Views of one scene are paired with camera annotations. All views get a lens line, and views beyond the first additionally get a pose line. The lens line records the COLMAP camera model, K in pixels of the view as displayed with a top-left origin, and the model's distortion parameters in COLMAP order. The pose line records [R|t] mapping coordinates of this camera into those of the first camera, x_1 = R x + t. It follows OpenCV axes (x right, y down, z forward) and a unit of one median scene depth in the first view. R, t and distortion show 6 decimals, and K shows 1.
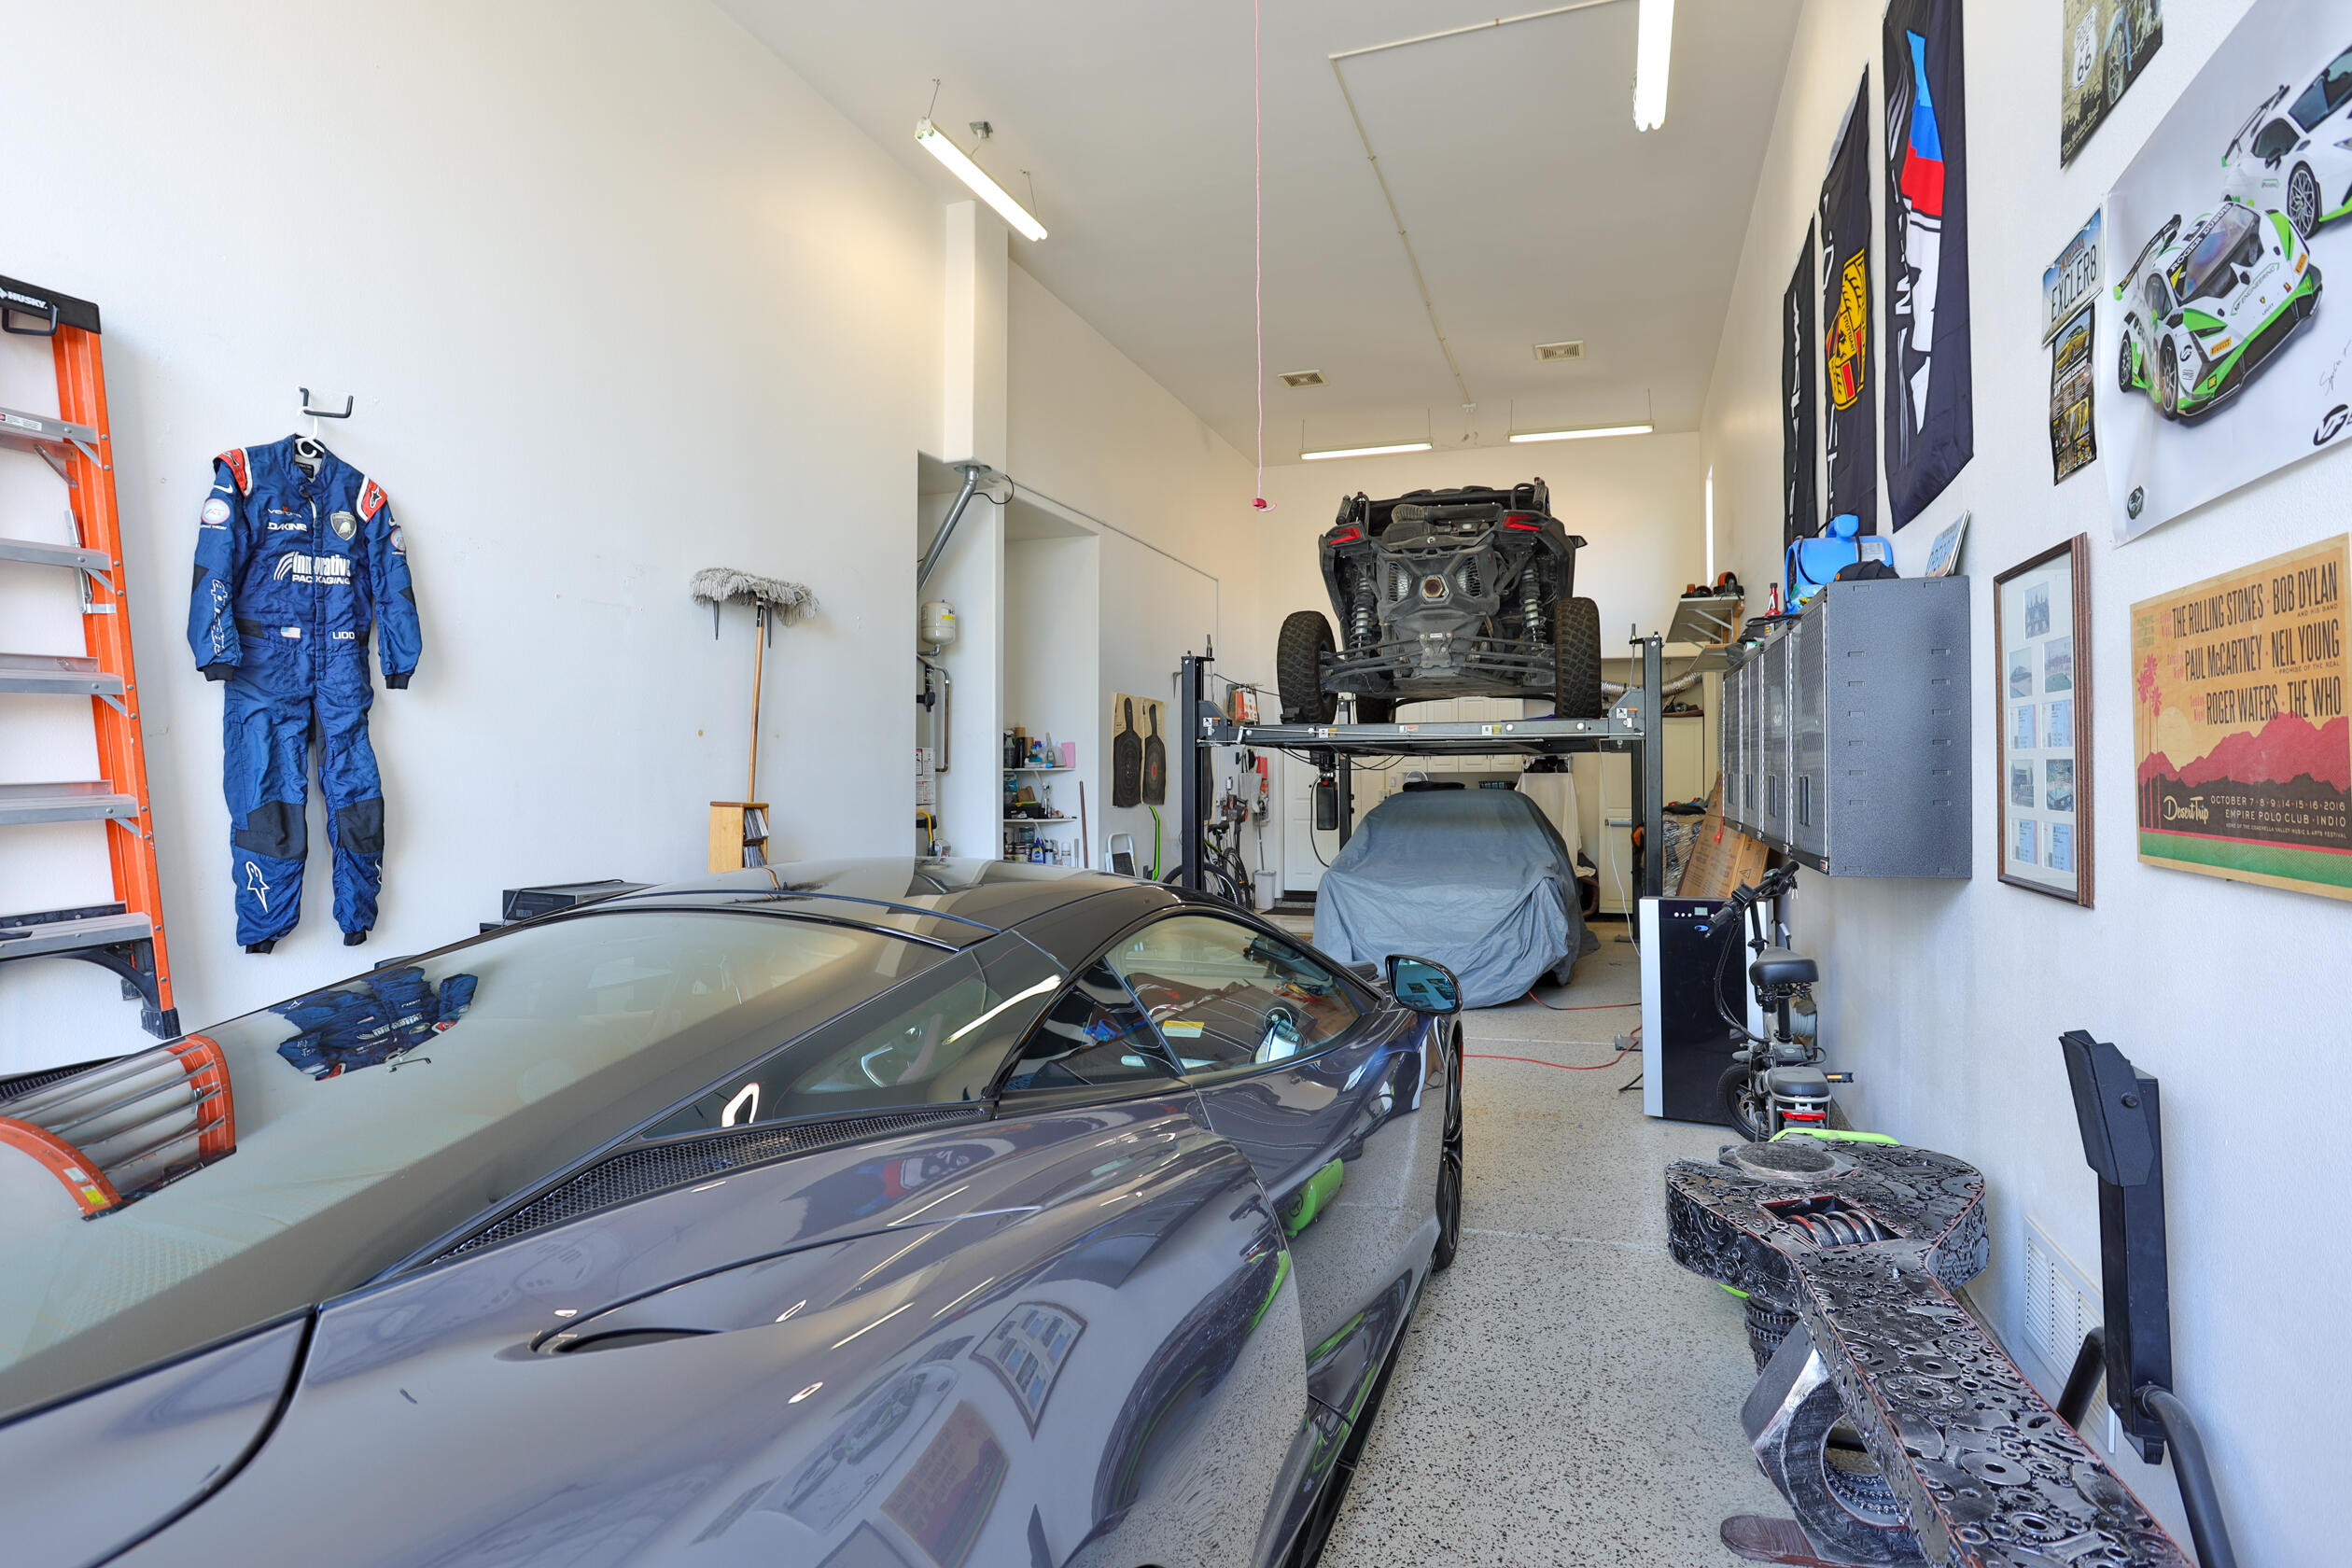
lens RADIAL K [[1199.9, 0, 1174.5], [0, 1199.9, 774.0], [0, 0, 1]] dist [-0.047100, 0.001936]
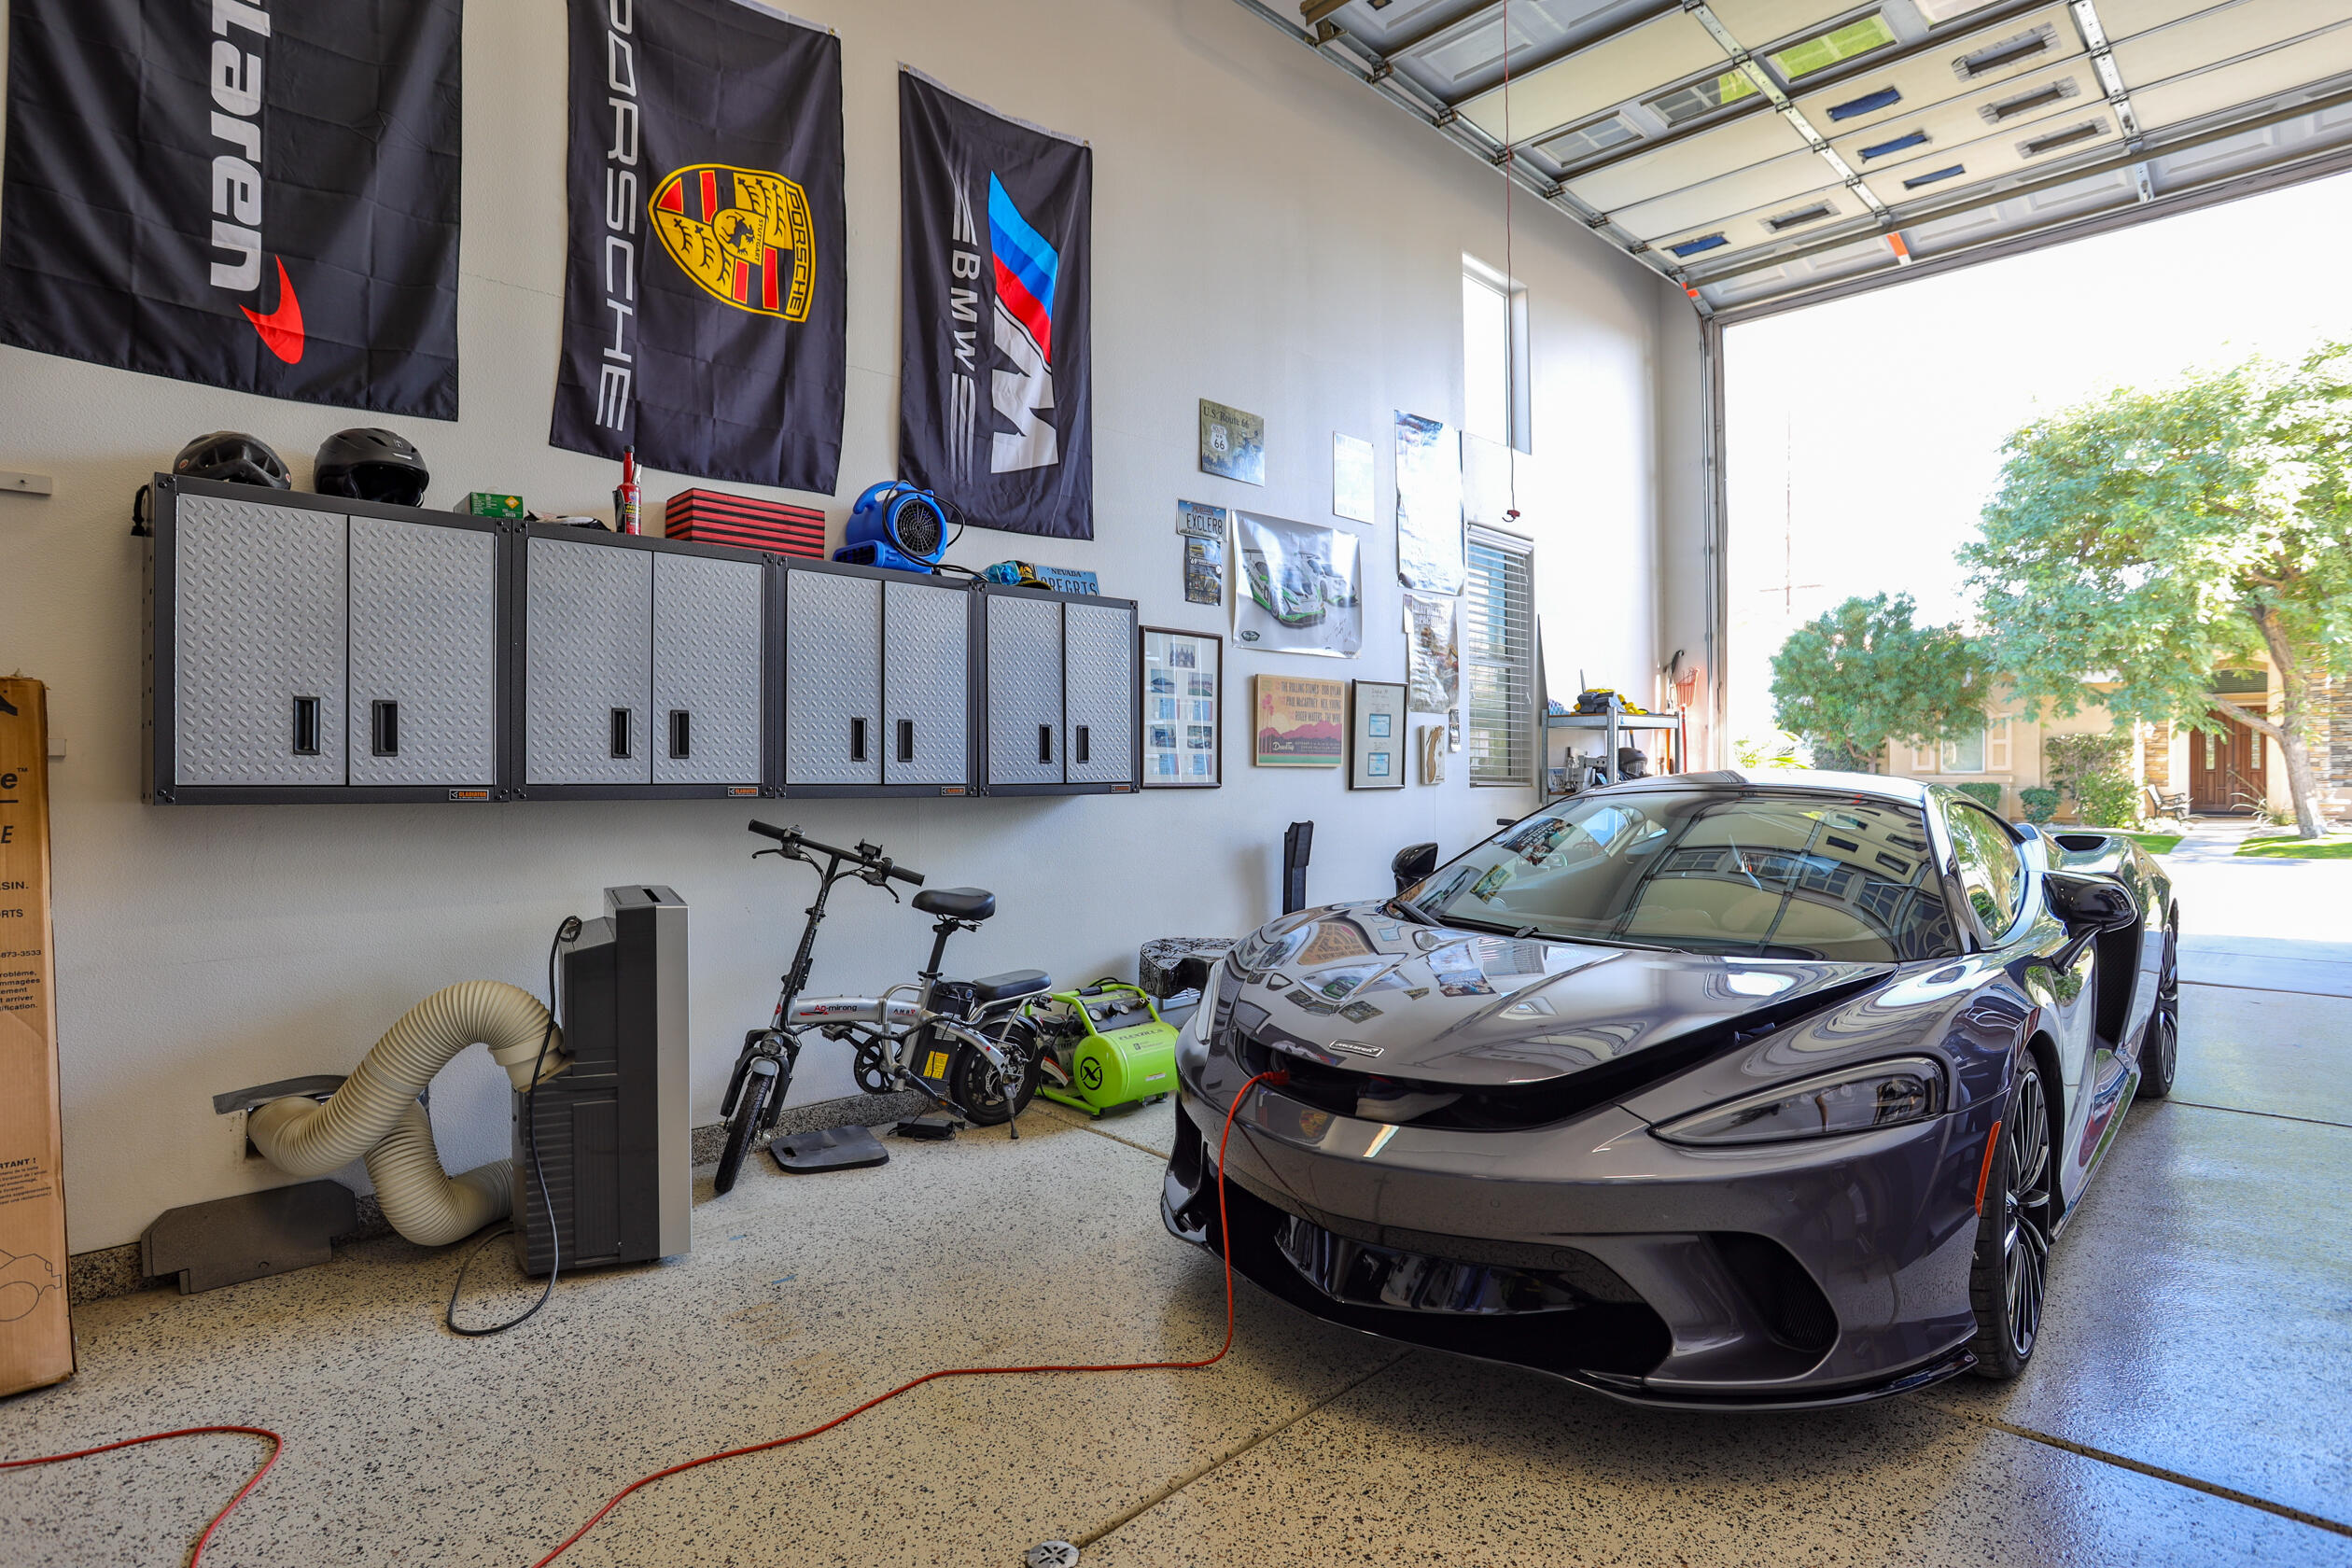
lens RADIAL K [[1199.9, 0, 1177.7], [0, 1199.9, 779.0], [0, 0, 1]] dist [-0.047100, 0.001936]
pose [[-0.902238, 0.003006, 0.431227, -0.303678], [0.005173, 0.999979, 0.003852, 0.112908], [-0.431207, 0.005706, -0.902235, 4.319014]]
